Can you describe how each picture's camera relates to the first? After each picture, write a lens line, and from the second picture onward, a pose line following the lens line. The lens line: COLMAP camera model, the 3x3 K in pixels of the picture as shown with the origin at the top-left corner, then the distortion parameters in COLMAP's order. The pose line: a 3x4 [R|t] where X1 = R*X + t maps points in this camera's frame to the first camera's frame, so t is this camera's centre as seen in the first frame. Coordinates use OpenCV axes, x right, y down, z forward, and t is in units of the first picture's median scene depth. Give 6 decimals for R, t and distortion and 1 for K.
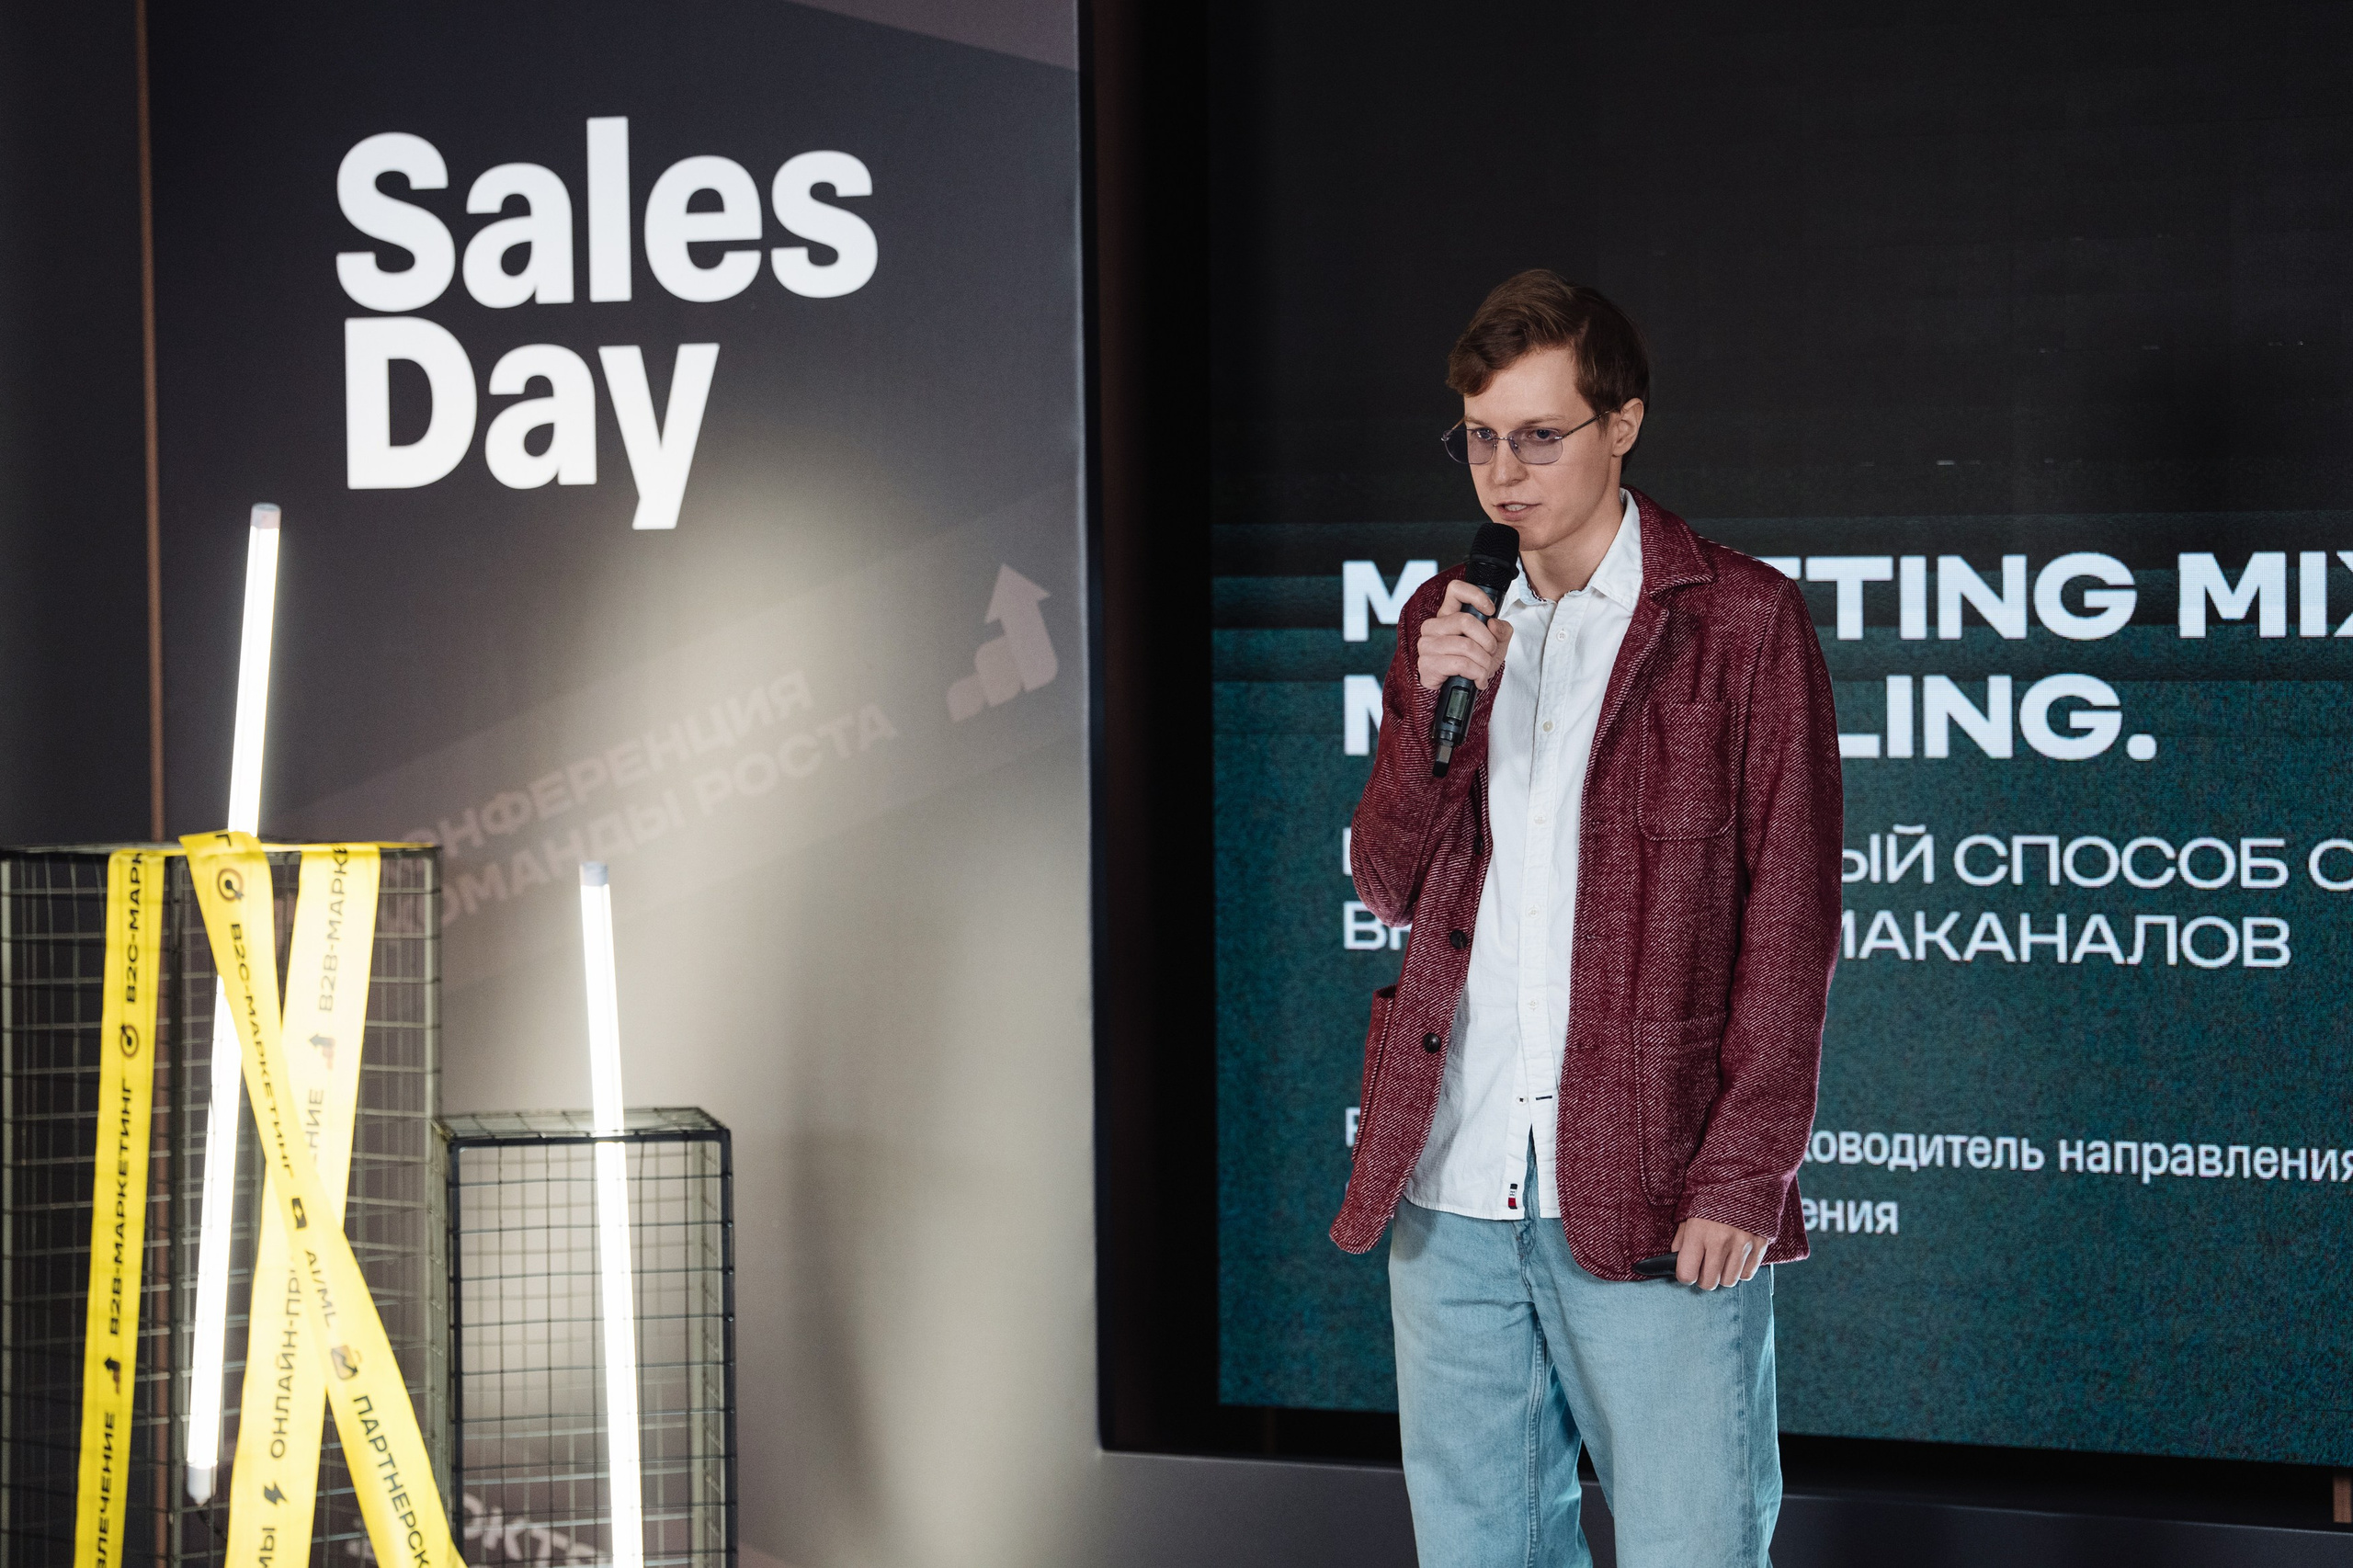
lens RADIAL K [[6699.2, 0, 1191.2], [0, 6699.2, 745.1], [0, 0, 1]] dist [0.492344, 0.000000]
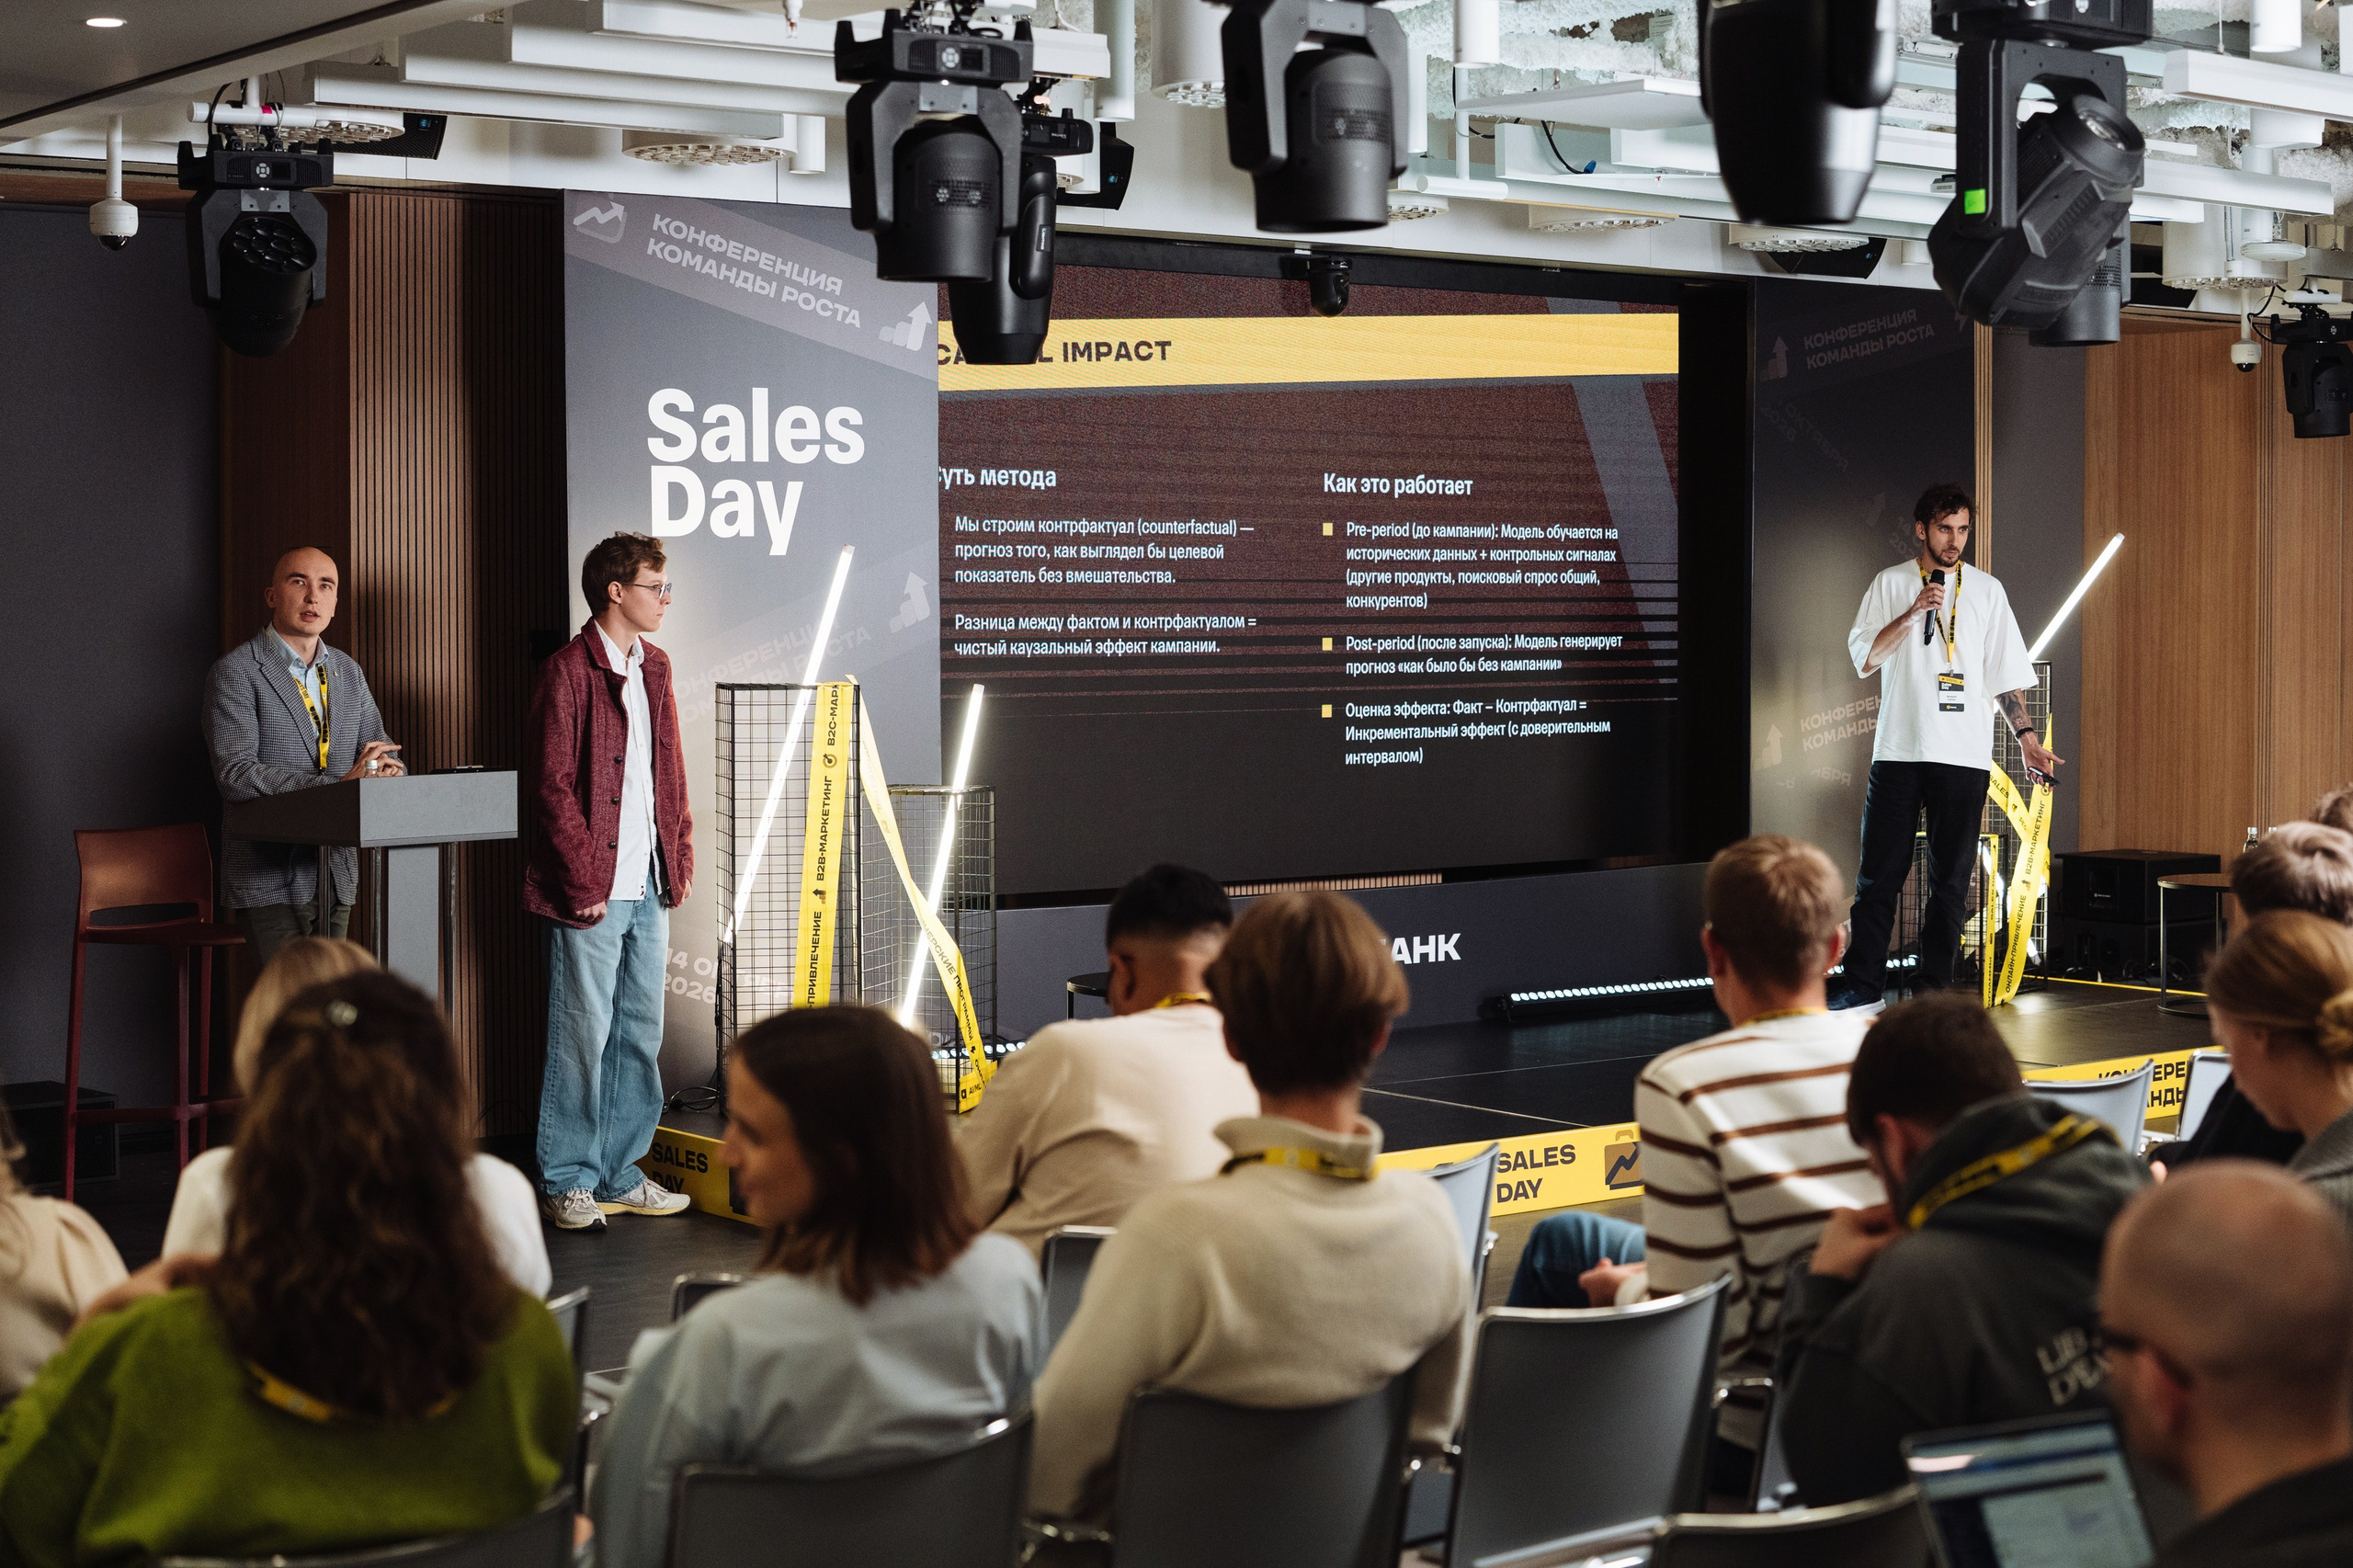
lens RADIAL K [[3743.4, 0, 1192.9], [0, 3743.4, 759.1], [0, 0, 1]] dist [-0.152599, 0.000000]
pose [[0.473650, -0.031413, 0.880153, -1.232435], [0.019291, 0.999494, 0.025291, 0.010598], [-0.880502, 0.005001, 0.474016, 0.228875]]
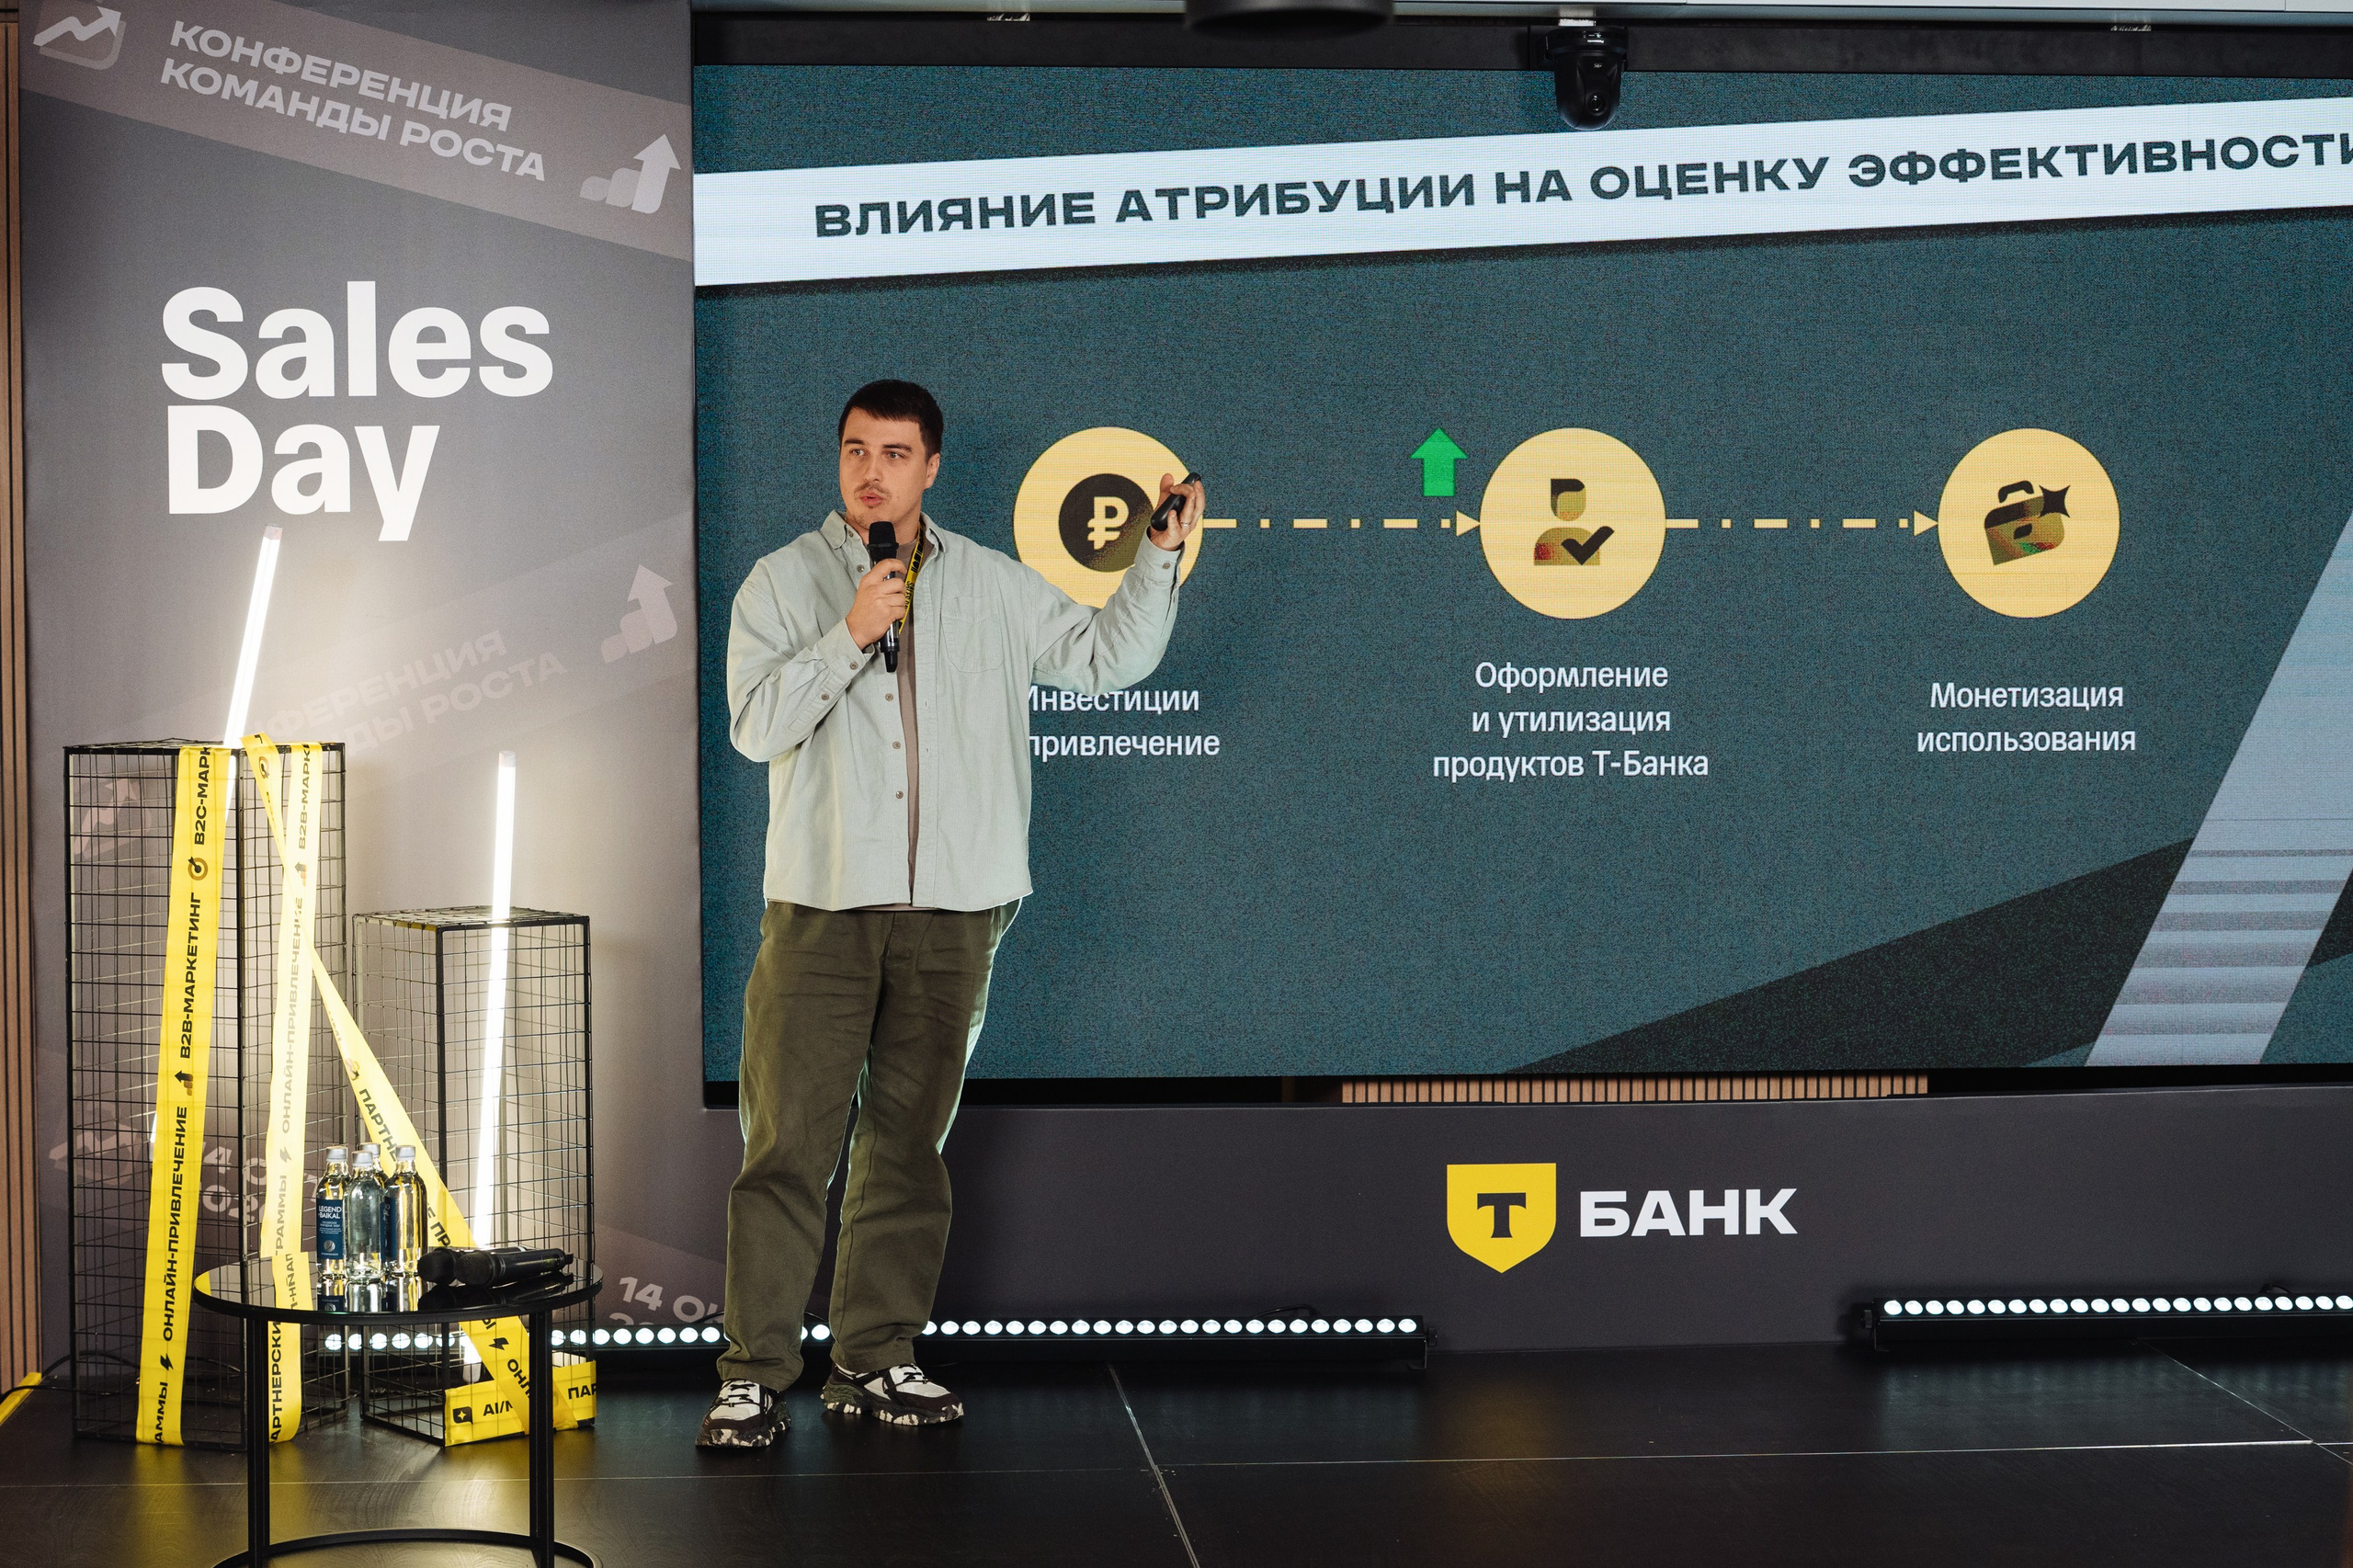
lens RADIAL K [[4246.0, 0, 1108.6], [0, 4246.0, 767.4], [0, 0, 1]] dist [-0.074358, 0.000000]
pose [[0.881228, -0.013625, 0.472495, -0.410124], [0.007252, 0.999857, 0.015306, 0.006851], [-0.472636, -0.010062, 0.881200, 0.048502]]
